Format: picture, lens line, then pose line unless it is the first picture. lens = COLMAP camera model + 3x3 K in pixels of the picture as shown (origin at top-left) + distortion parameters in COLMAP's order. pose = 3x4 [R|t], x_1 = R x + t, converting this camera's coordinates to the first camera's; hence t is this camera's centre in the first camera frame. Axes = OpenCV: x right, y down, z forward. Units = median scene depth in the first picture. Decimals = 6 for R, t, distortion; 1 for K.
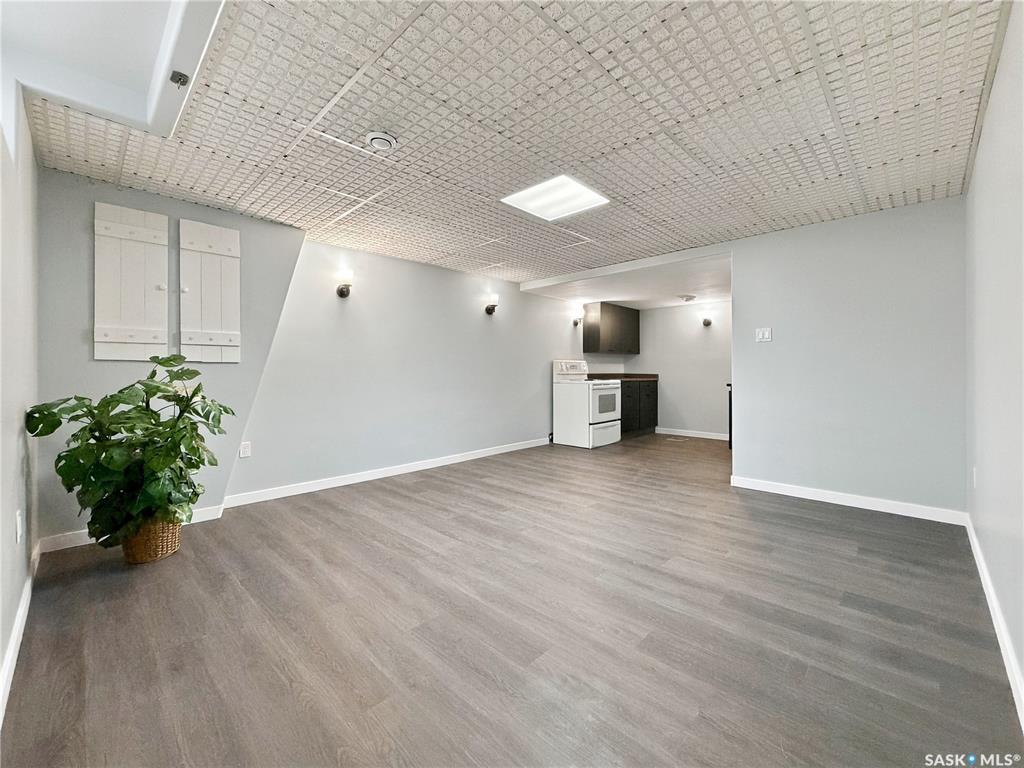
lens RADIAL K [[425.7, 0, 508.7], [0, 425.7, 381.5], [0, 0, 1]] dist [0.004375, 0.000177]
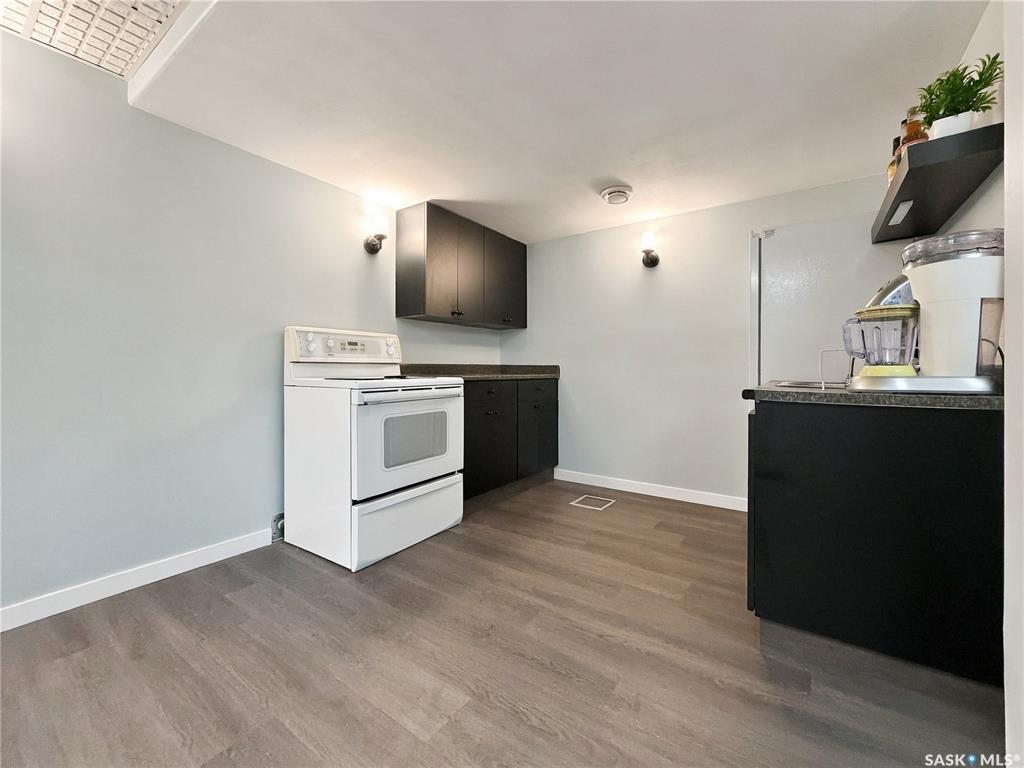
lens RADIAL K [[425.7, 0, 506.4], [0, 425.7, 376.6], [0, 0, 1]] dist [0.004375, 0.000177]
pose [[0.987825, 0.000808, 0.155569, 0.245113], [-0.000384, 0.999996, -0.002756, -0.003370], [-0.155571, 0.002663, 0.987821, 0.587589]]
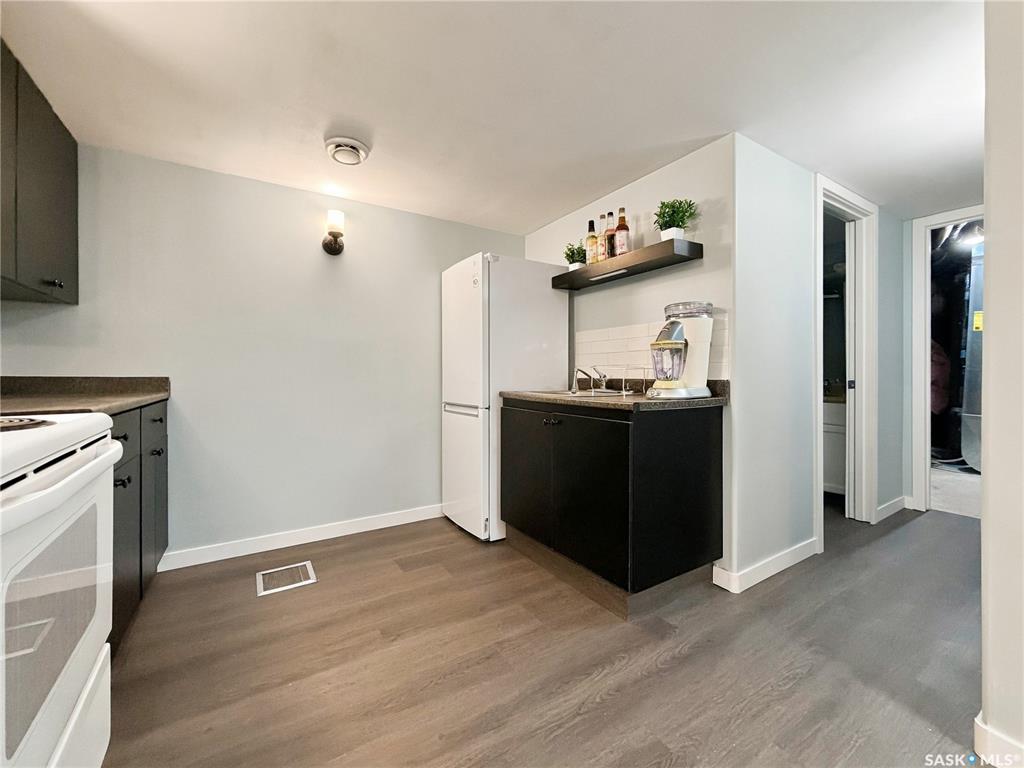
lens RADIAL K [[425.7, 0, 507.3], [0, 425.7, 374.8], [0, 0, 1]] dist [0.004375, 0.000177]
pose [[0.227521, -0.005411, 0.973758, 0.130578], [0.023564, 0.999722, 0.000049, -0.016000], [-0.973488, 0.022934, 0.227586, 0.812654]]
